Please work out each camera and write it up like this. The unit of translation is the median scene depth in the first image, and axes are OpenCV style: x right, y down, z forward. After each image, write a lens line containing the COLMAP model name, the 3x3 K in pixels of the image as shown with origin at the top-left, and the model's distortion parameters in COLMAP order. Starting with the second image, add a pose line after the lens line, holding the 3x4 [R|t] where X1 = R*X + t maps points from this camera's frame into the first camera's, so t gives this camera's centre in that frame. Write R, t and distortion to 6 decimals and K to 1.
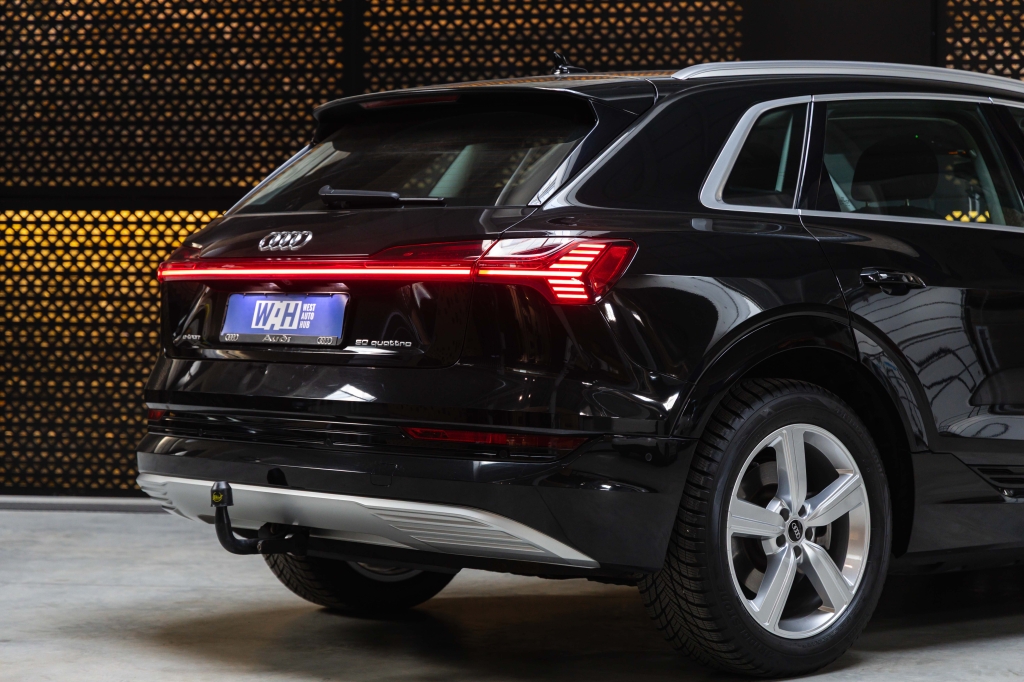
lens RADIAL K [[2547.3, 0, 512.0], [0, 2547.3, 341.0], [0, 0, 1]] dist [0.064028, -0.317412]
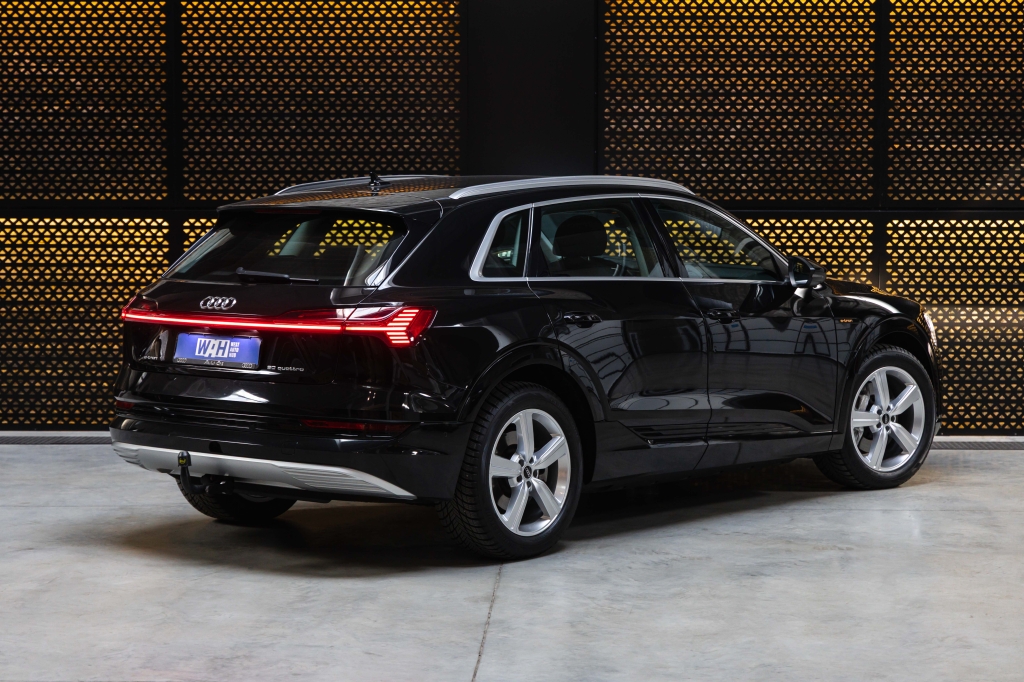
lens RADIAL K [[2504.8, 0, 512.0], [0, 2504.8, 341.0], [0, 0, 1]] dist [0.014498, 0.939779]
pose [[0.990193, -0.015675, 0.138821, -0.125442], [0.008000, 0.998417, 0.055673, -0.102826], [-0.139474, -0.054017, 0.988751, -0.618884]]
